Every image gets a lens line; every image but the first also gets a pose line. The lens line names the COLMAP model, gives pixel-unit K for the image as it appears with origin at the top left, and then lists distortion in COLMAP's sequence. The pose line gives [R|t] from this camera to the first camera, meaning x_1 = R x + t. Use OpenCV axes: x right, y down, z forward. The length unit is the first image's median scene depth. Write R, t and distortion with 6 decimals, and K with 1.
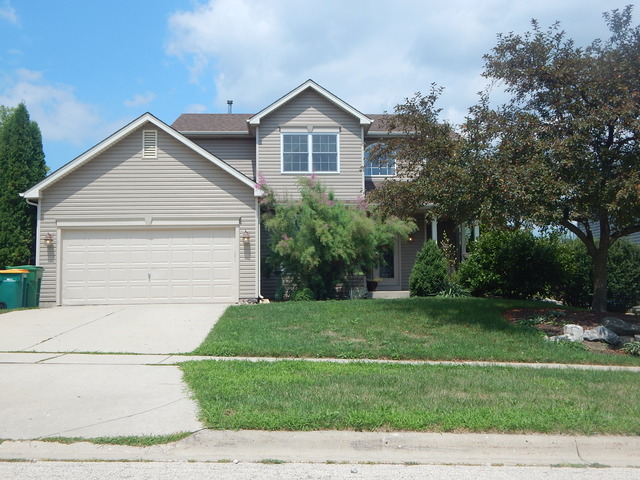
lens RADIAL K [[710.6, 0, 319.8], [0, 710.6, 239.4], [0, 0, 1]] dist [-0.000902, 0.000000]
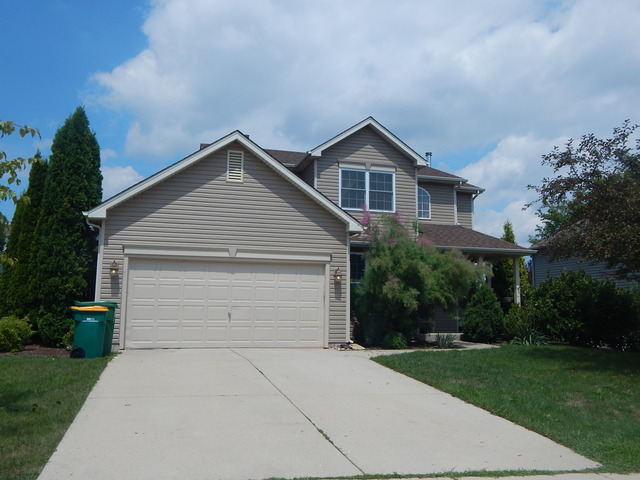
lens RADIAL K [[574.4, 0, 320.3], [0, 574.4, 240.8], [0, 0, 1]] dist [0.013203, 0.014616]
pose [[0.978916, 0.051807, 0.197582, -0.272595], [-0.040895, 0.997425, -0.058915, -0.002943], [-0.200125, 0.049593, 0.978514, 0.280078]]
